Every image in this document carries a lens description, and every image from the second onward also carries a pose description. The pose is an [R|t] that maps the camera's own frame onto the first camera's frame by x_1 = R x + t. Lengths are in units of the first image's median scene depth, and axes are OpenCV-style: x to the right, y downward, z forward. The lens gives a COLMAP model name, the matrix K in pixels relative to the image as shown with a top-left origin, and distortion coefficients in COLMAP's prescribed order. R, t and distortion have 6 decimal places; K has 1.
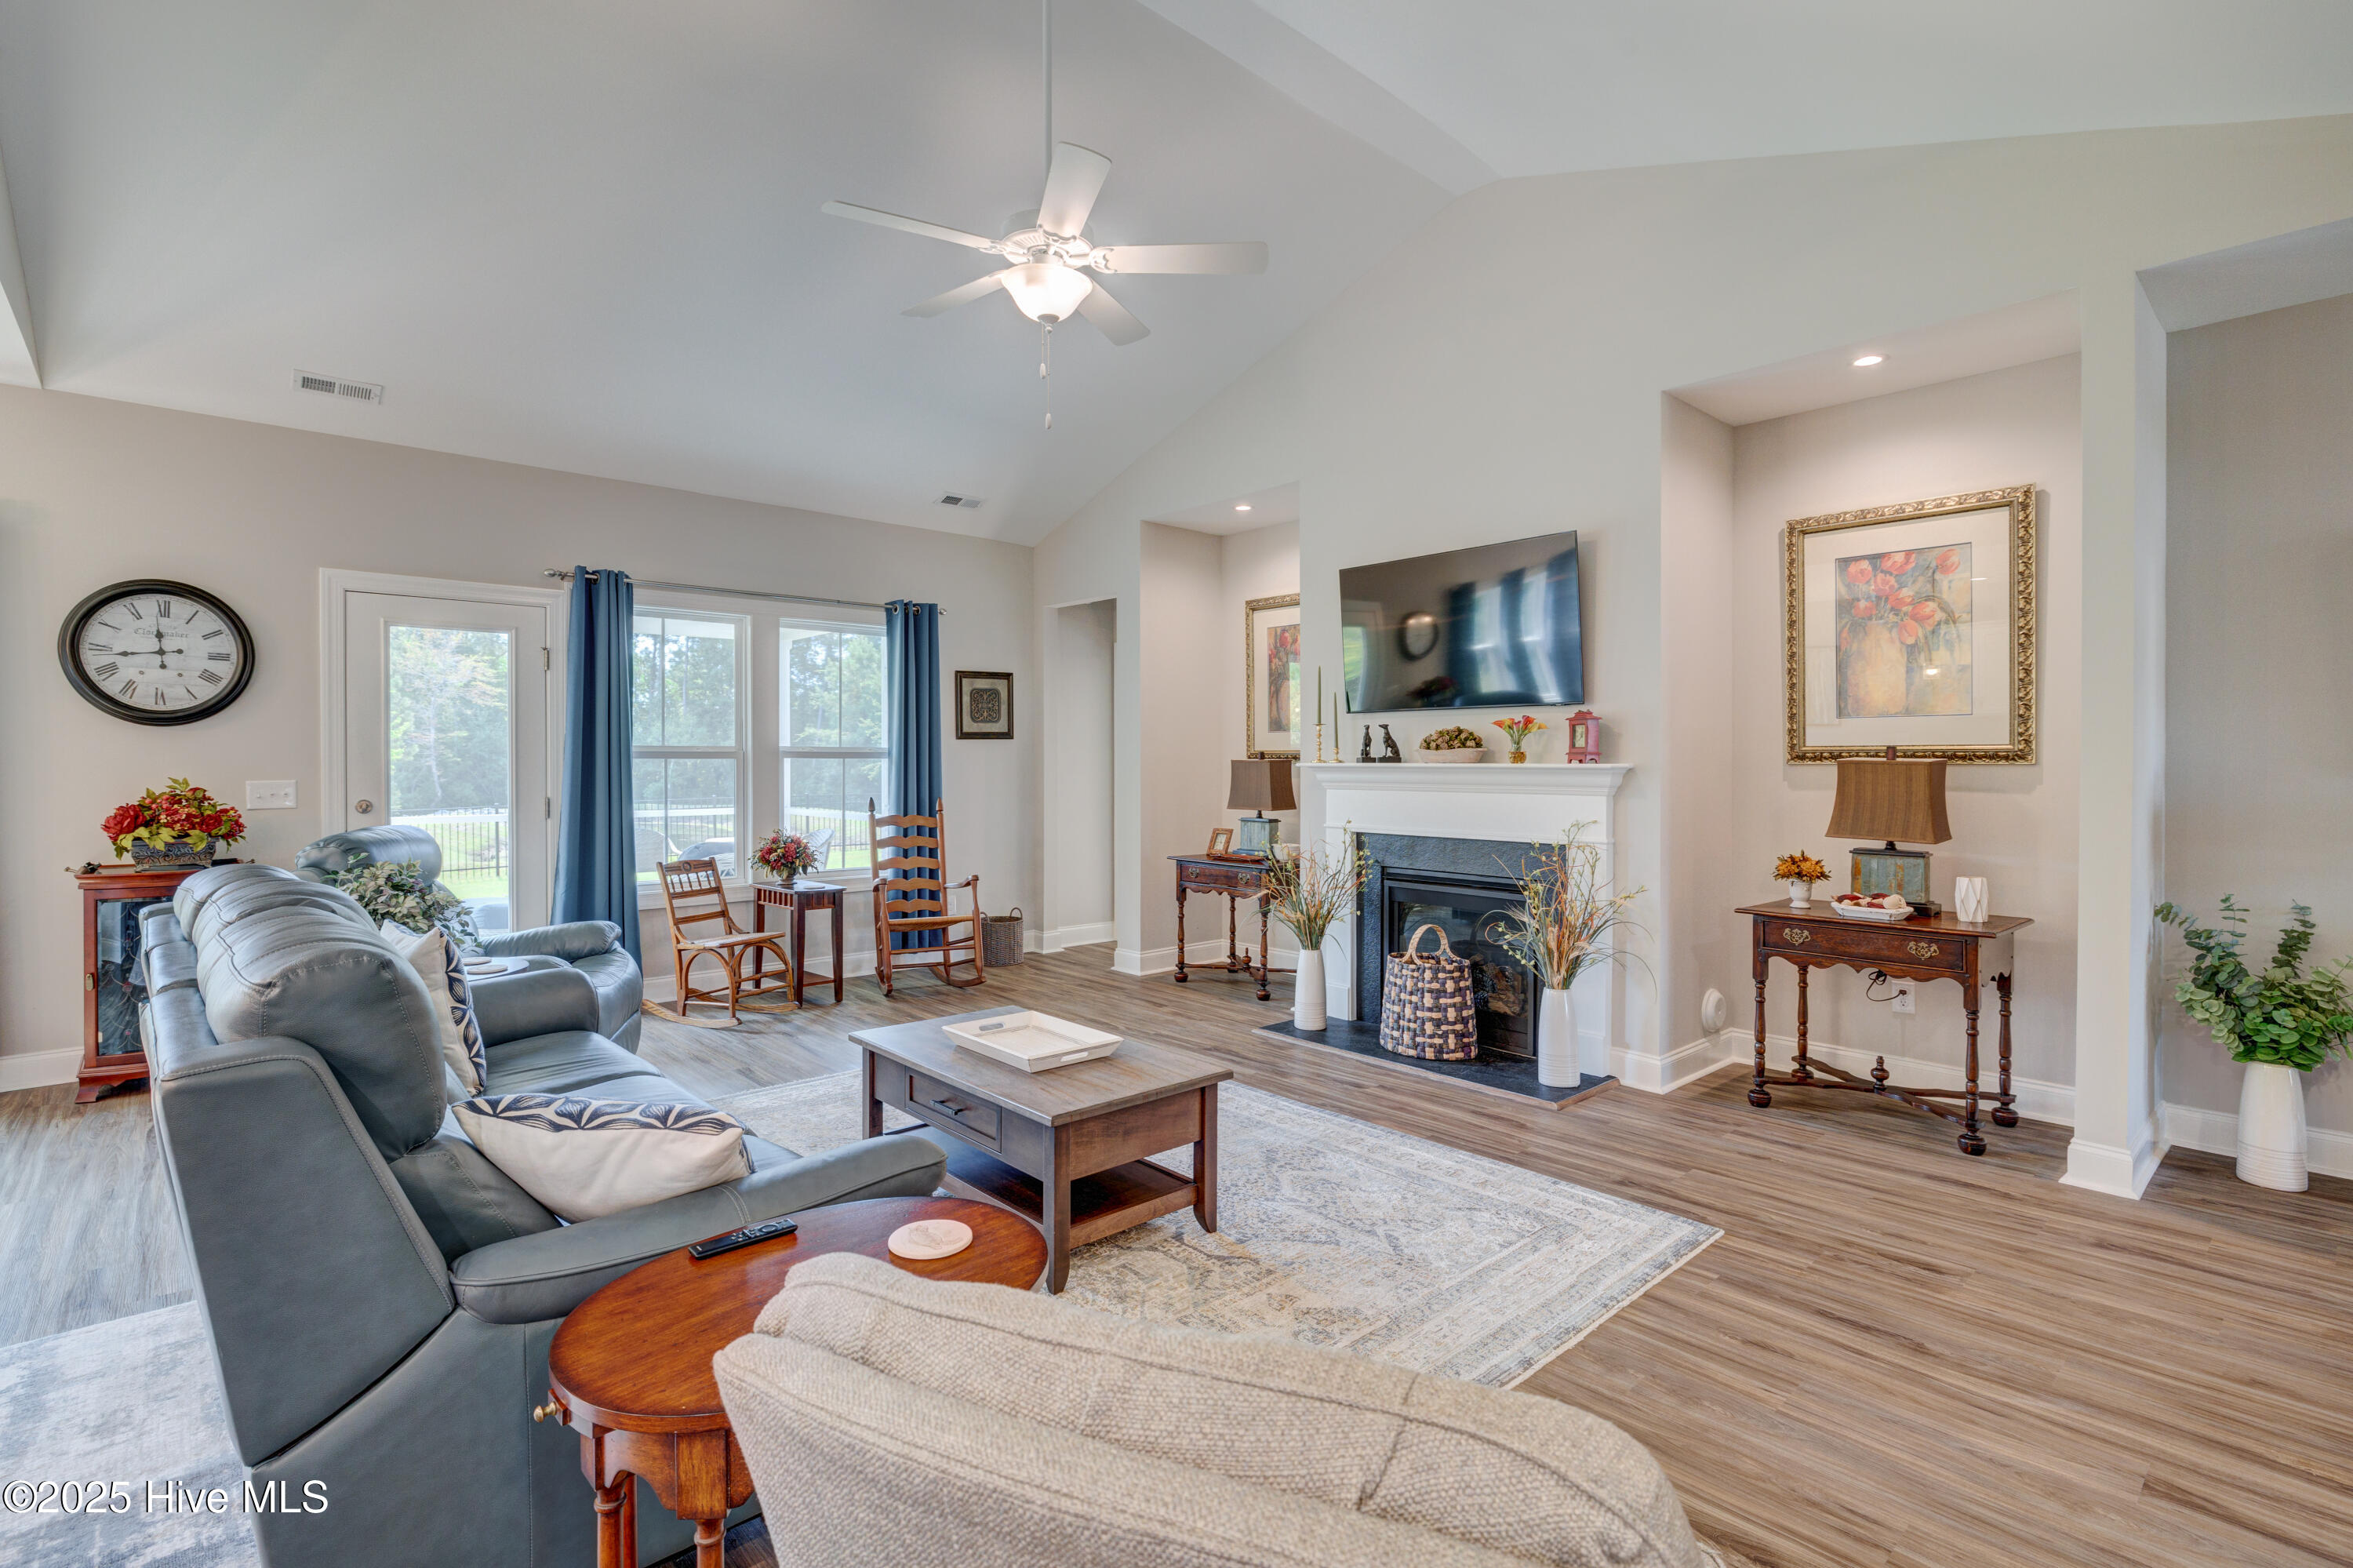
lens RADIAL K [[1087.0, 0, 1151.3], [0, 1087.0, 763.4], [0, 0, 1]] dist [-0.016267, 0.003261]
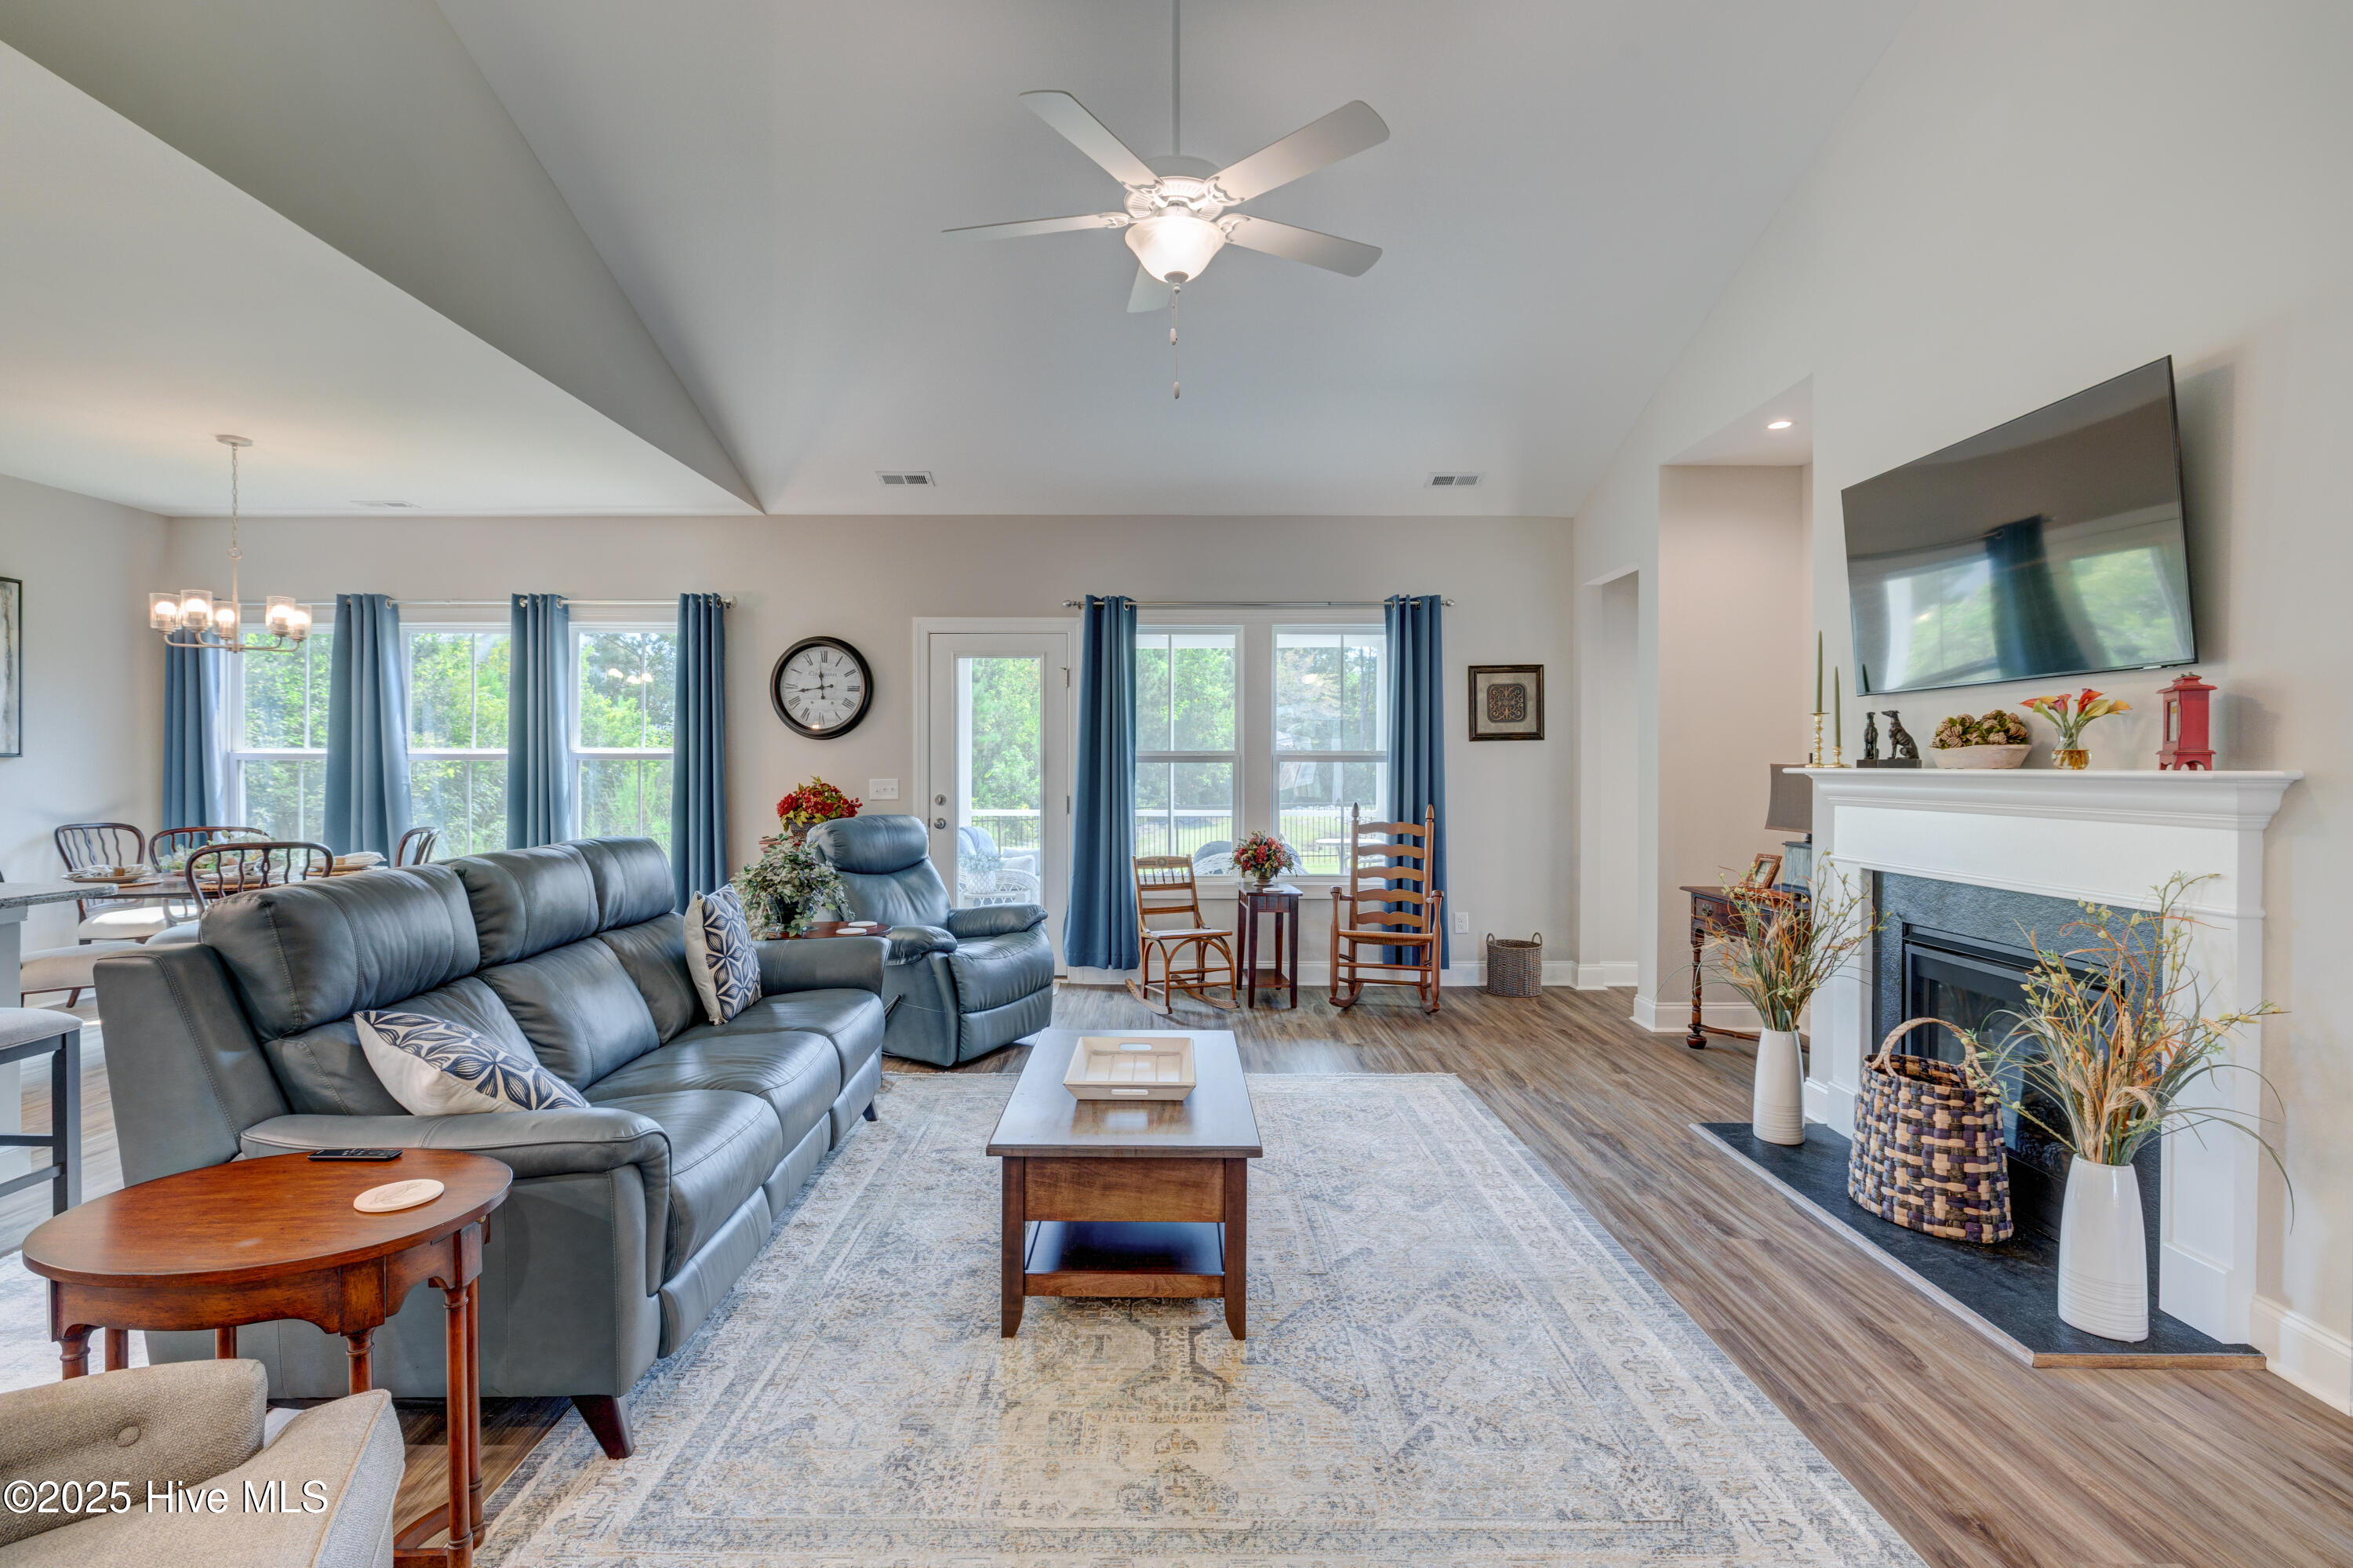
lens RADIAL K [[1087.0, 0, 1152.0], [0, 1087.0, 768.3], [0, 0, 1]] dist [-0.016267, 0.003261]
pose [[0.744157, 0.002913, -0.667998, 0.314337], [-0.003100, 0.999995, 0.000908, 0.000433], [0.667997, 0.001395, 0.744162, 0.197534]]
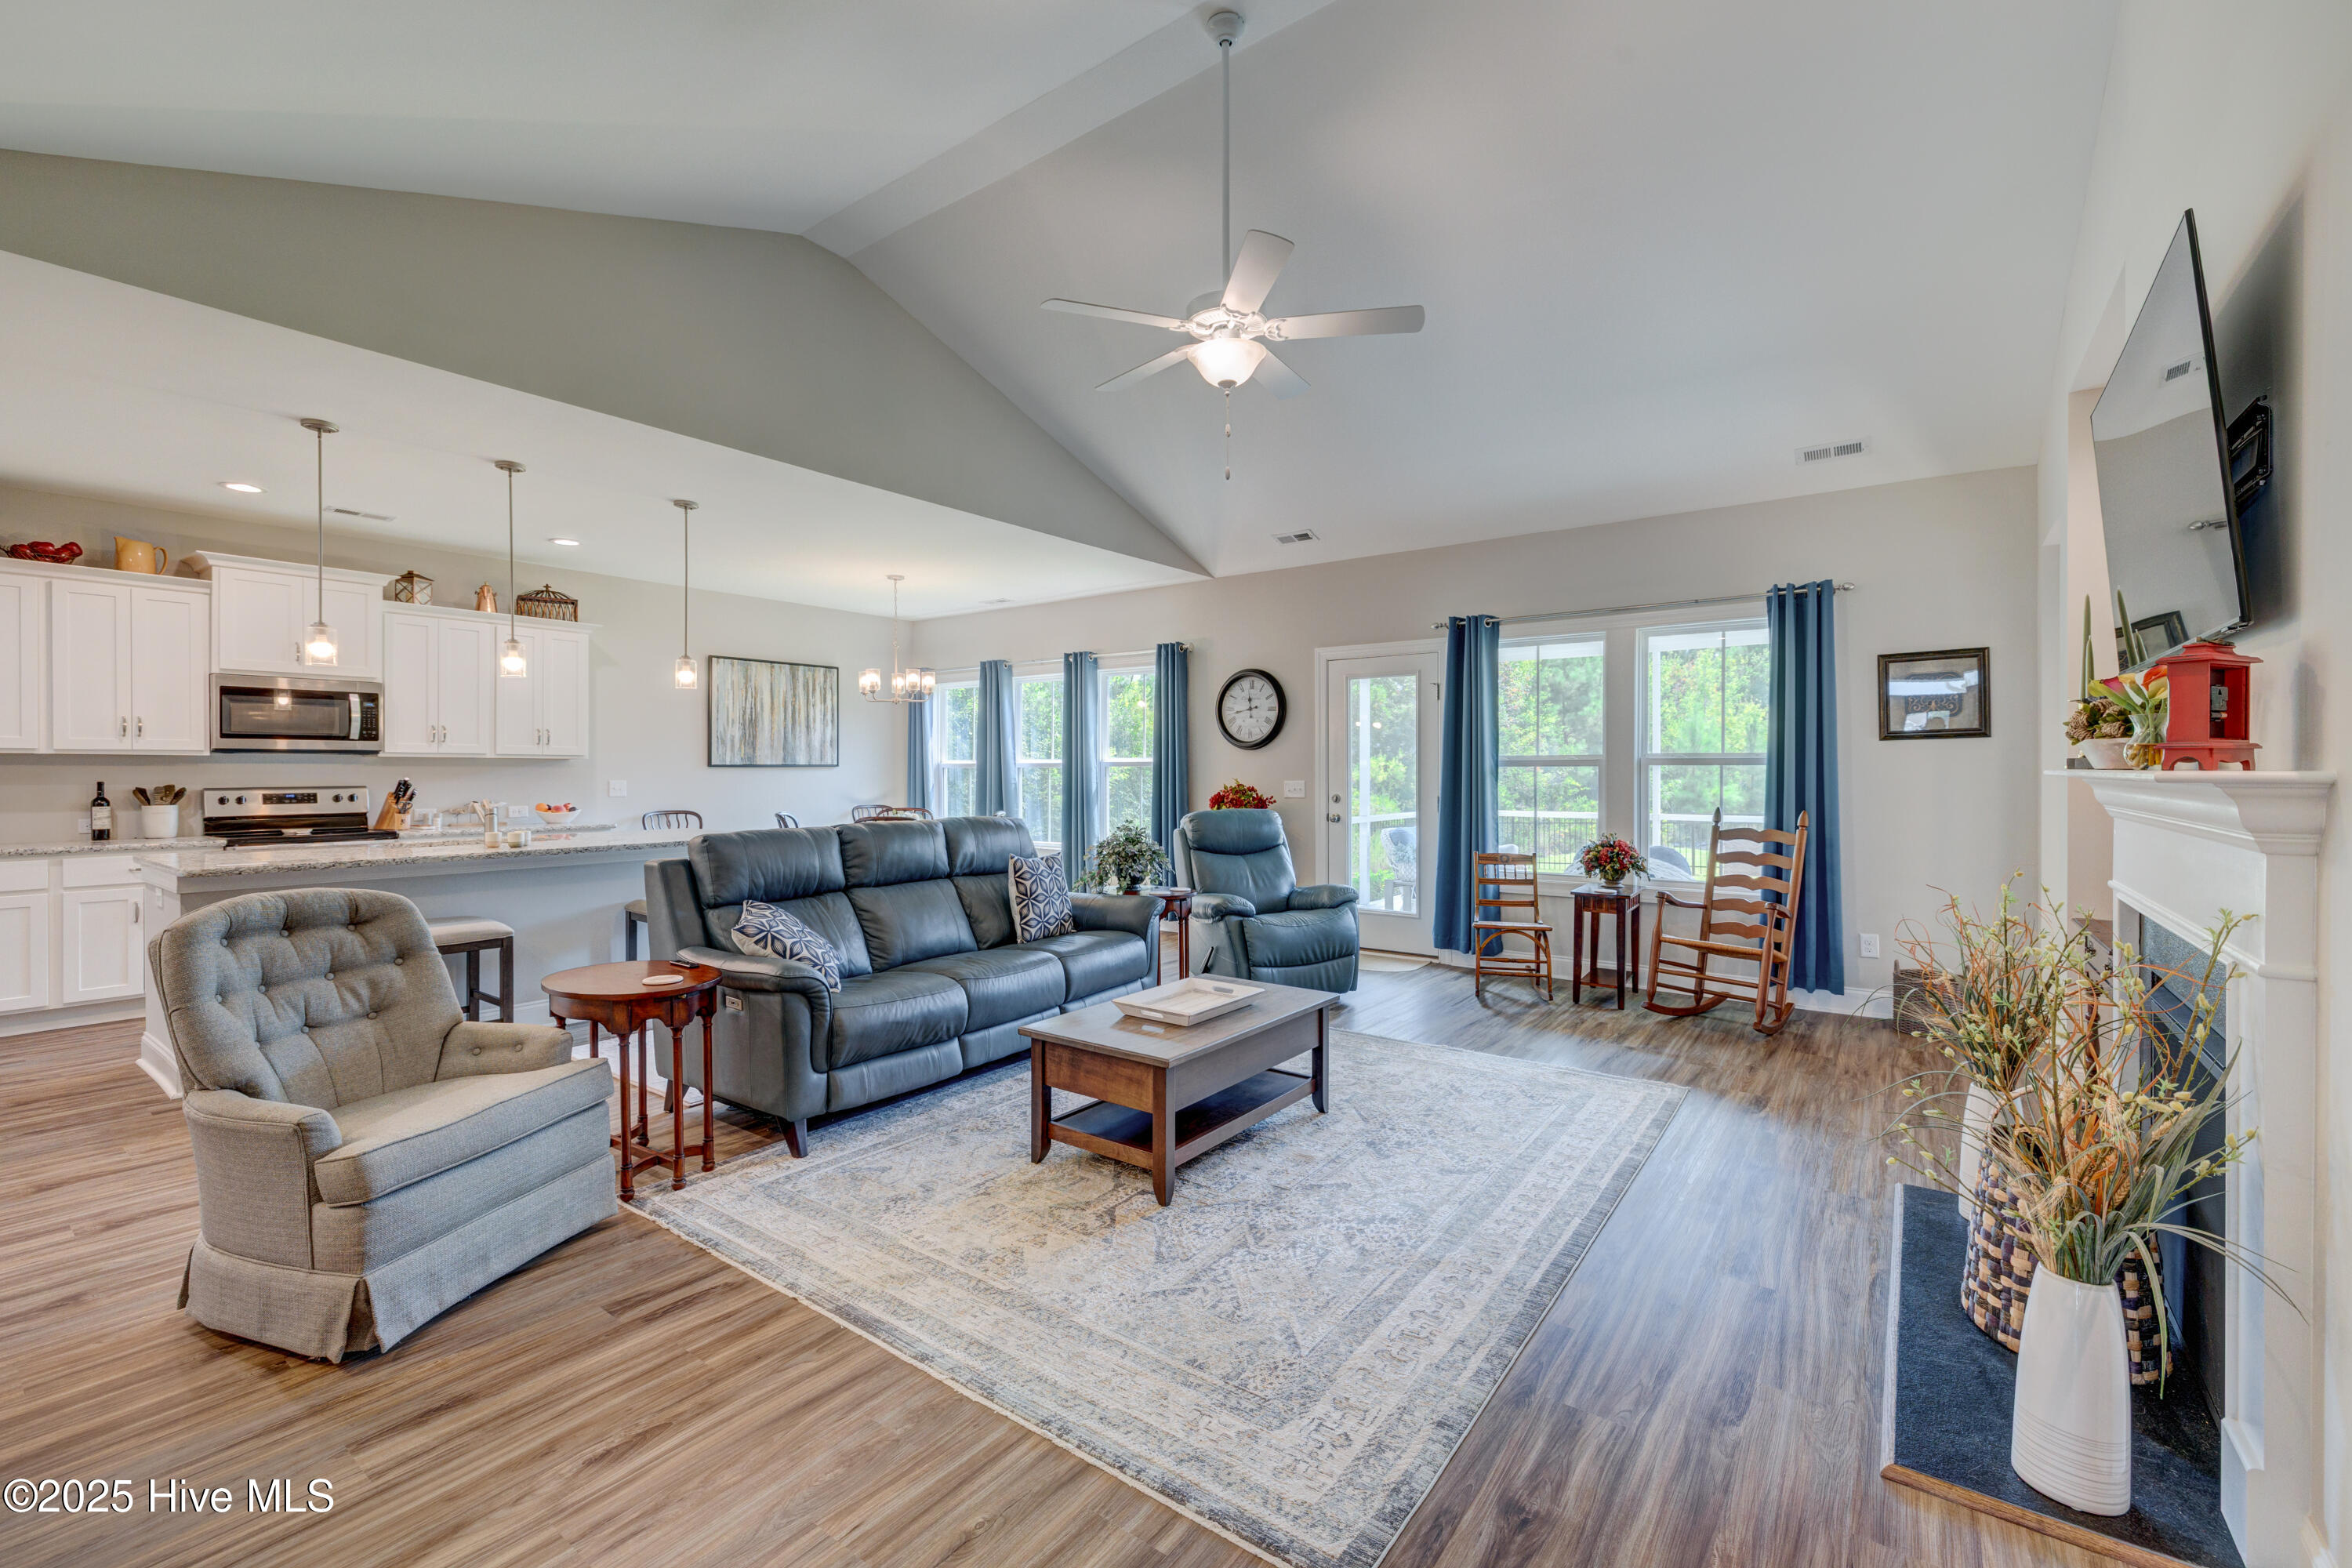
lens RADIAL K [[982.7, 0, 1161.3], [0, 982.7, 770.4], [0, 0, 1]] dist [-0.000815, -0.000399]
pose [[0.203777, -0.001407, -0.979016, 0.574763], [-0.000846, 0.999998, -0.001613, 0.001882], [0.979017, 0.001157, 0.203776, 0.455885]]
